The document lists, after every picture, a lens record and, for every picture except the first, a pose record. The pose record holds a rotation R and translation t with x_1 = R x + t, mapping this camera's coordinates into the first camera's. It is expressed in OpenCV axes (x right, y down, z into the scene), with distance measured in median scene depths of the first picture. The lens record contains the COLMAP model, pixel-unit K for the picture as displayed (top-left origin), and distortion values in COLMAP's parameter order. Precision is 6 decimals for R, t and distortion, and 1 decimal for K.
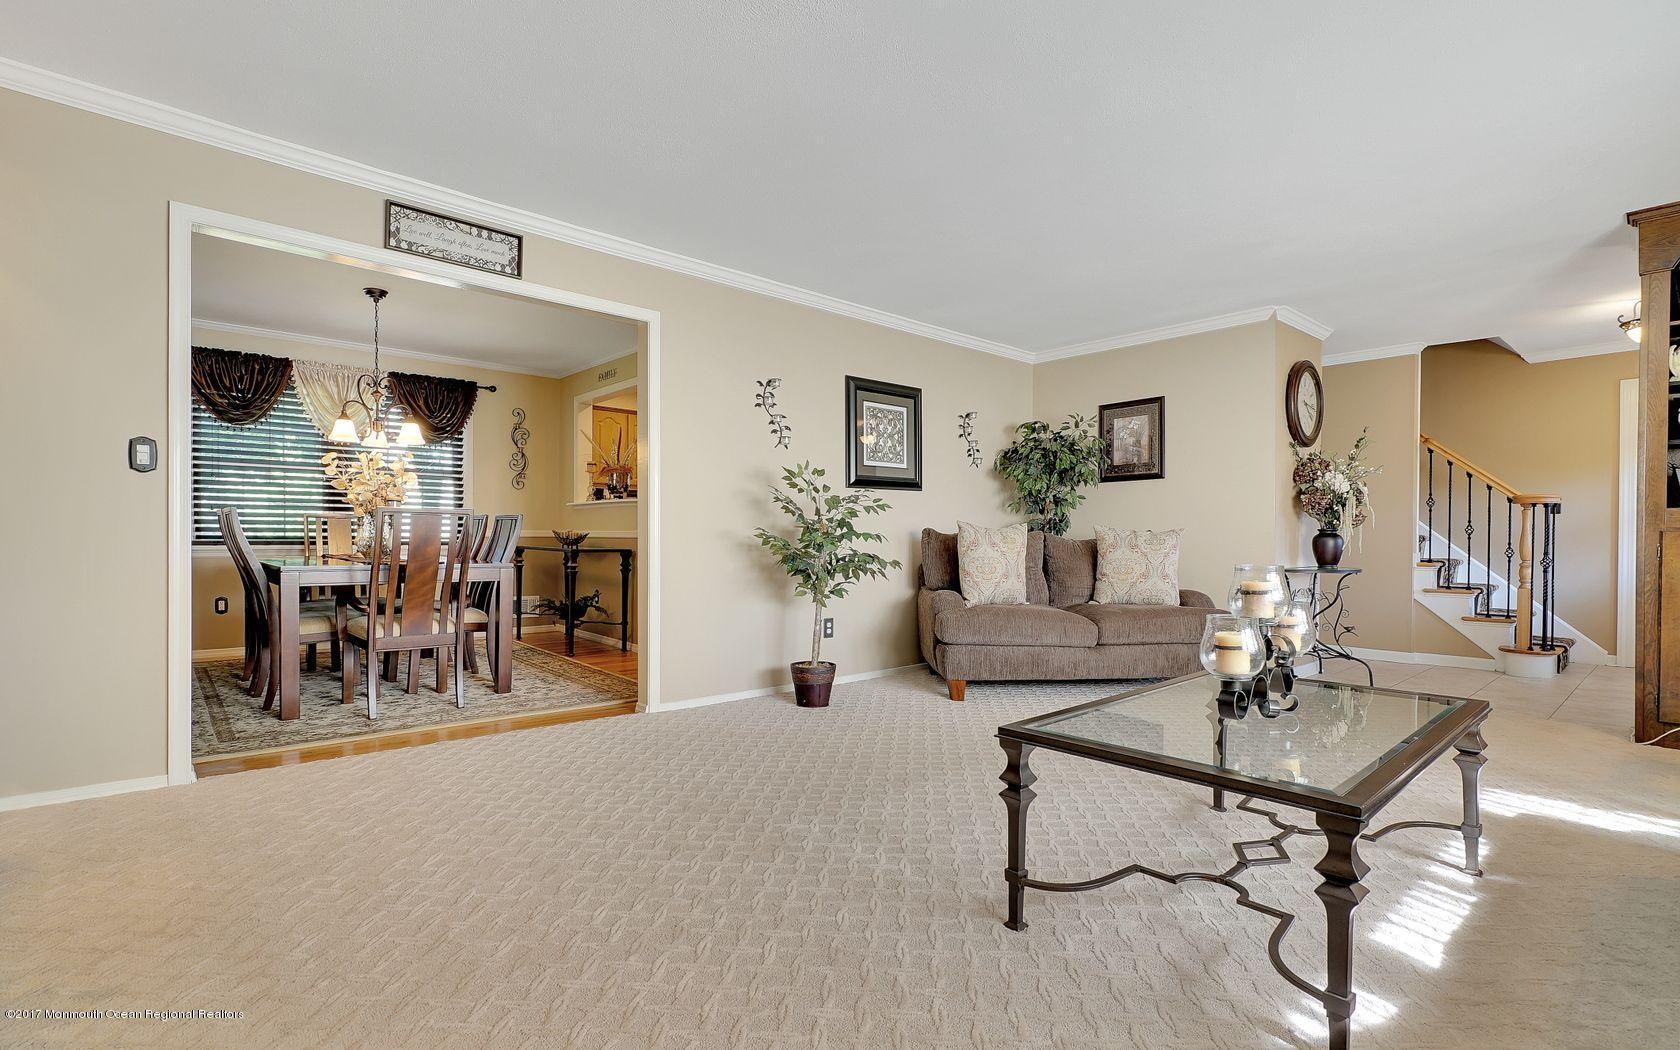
lens RADIAL K [[766.7, 0, 834.9], [0, 766.7, 538.9], [0, 0, 1]] dist [-0.006389, 0.001331]
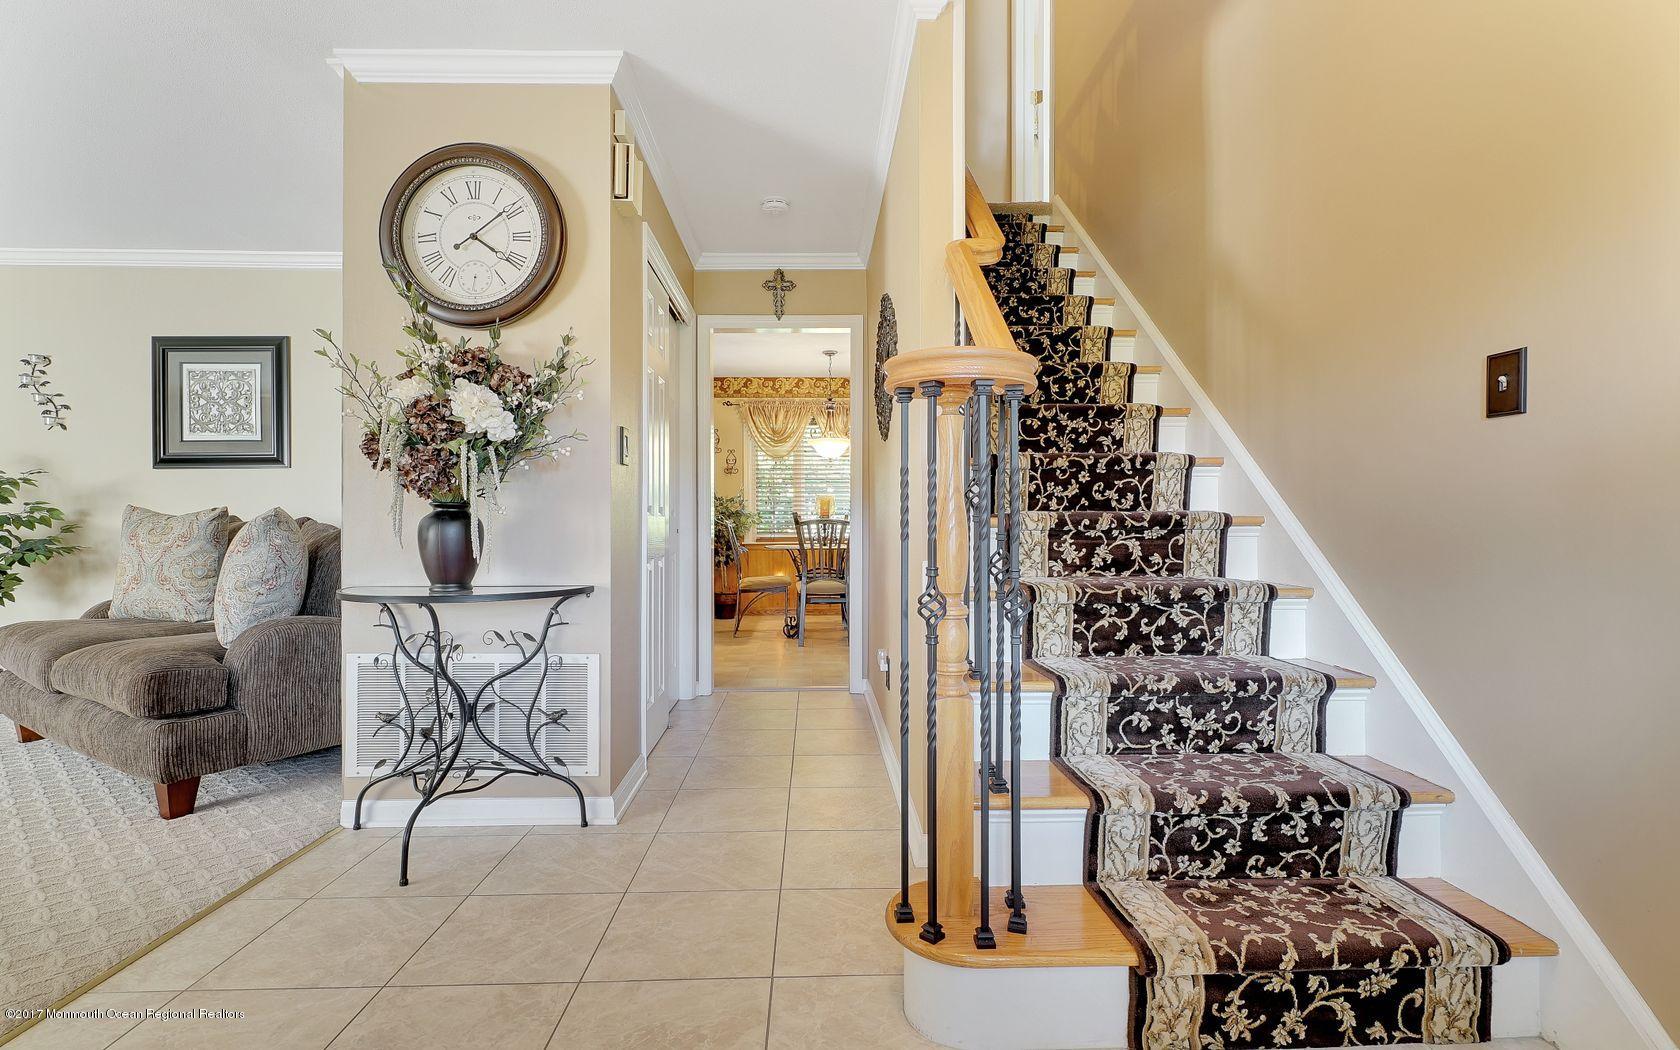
lens RADIAL K [[766.7, 0, 838.3], [0, 766.7, 527.3], [0, 0, 1]] dist [-0.006389, 0.001331]
pose [[0.765776, -0.008645, -0.643049, 1.113417], [0.001474, 0.999931, -0.011687, 0.006584], [0.643105, 0.008002, 0.765736, 0.838523]]
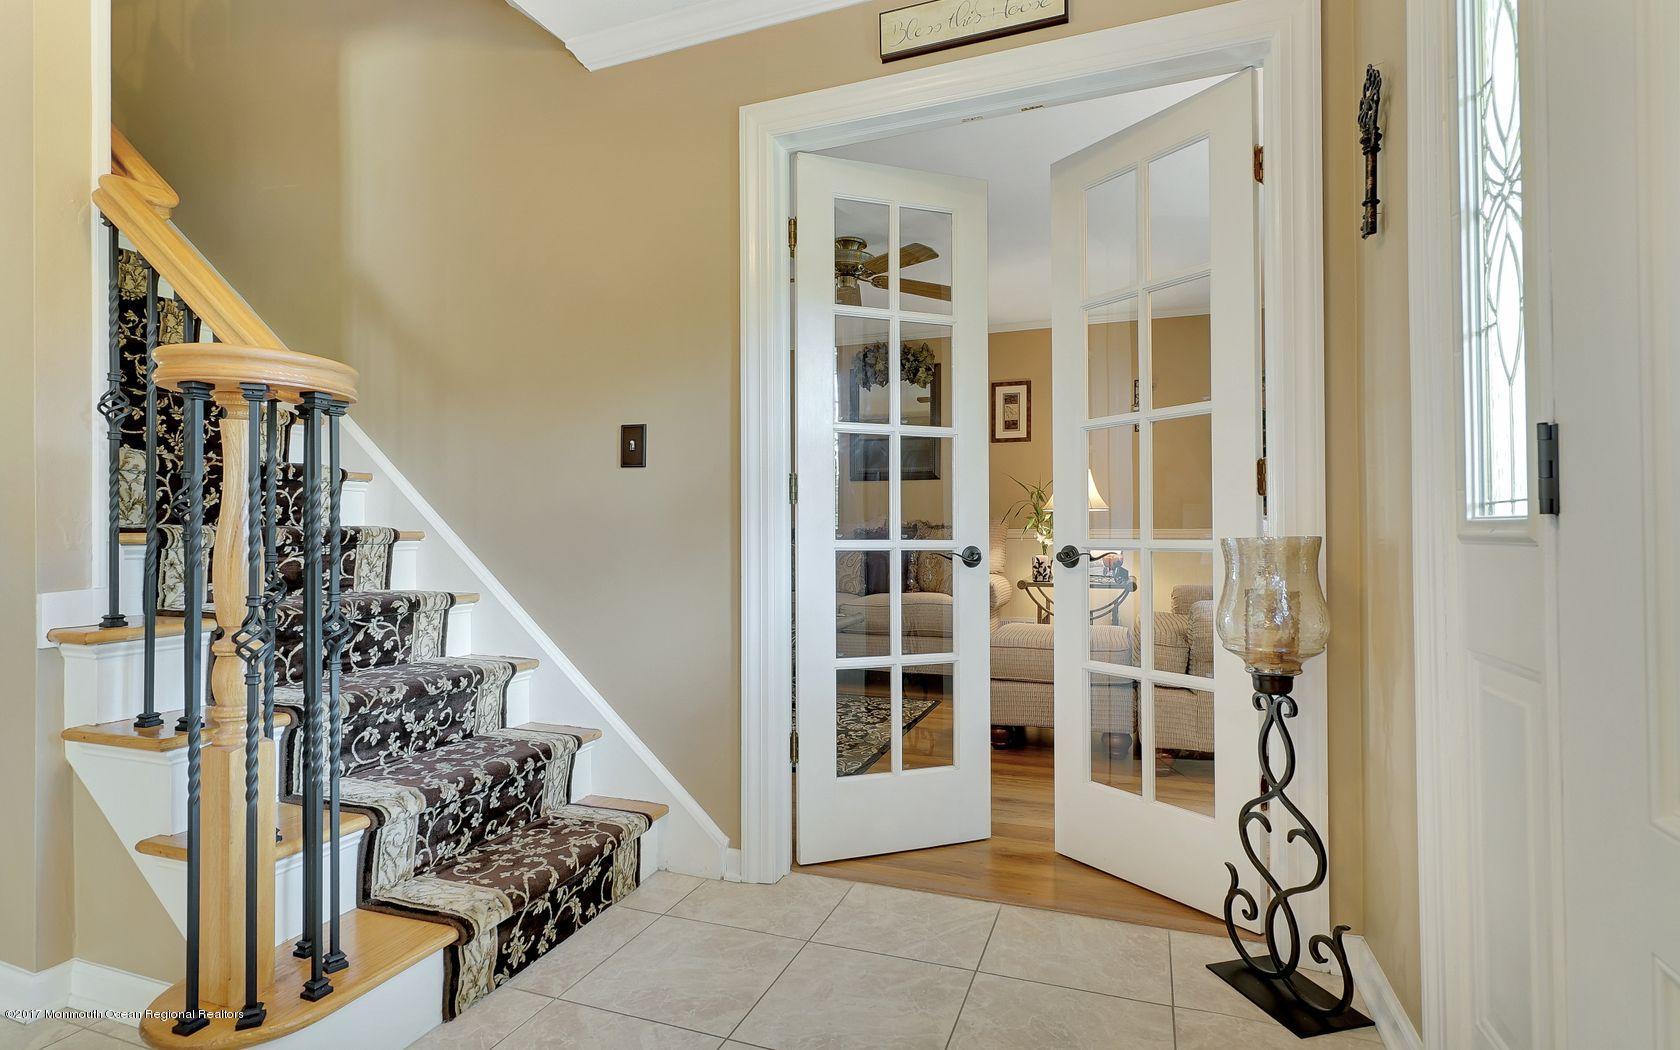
lens RADIAL K [[766.7, 0, 826.1], [0, 766.7, 531.7], [0, 0, 1]] dist [-0.006389, 0.001331]
pose [[0.902136, -0.009864, 0.431339, 0.855665], [0.014689, 0.999861, -0.007857, -0.005623], [-0.431201, 0.013424, 0.902156, 0.667031]]
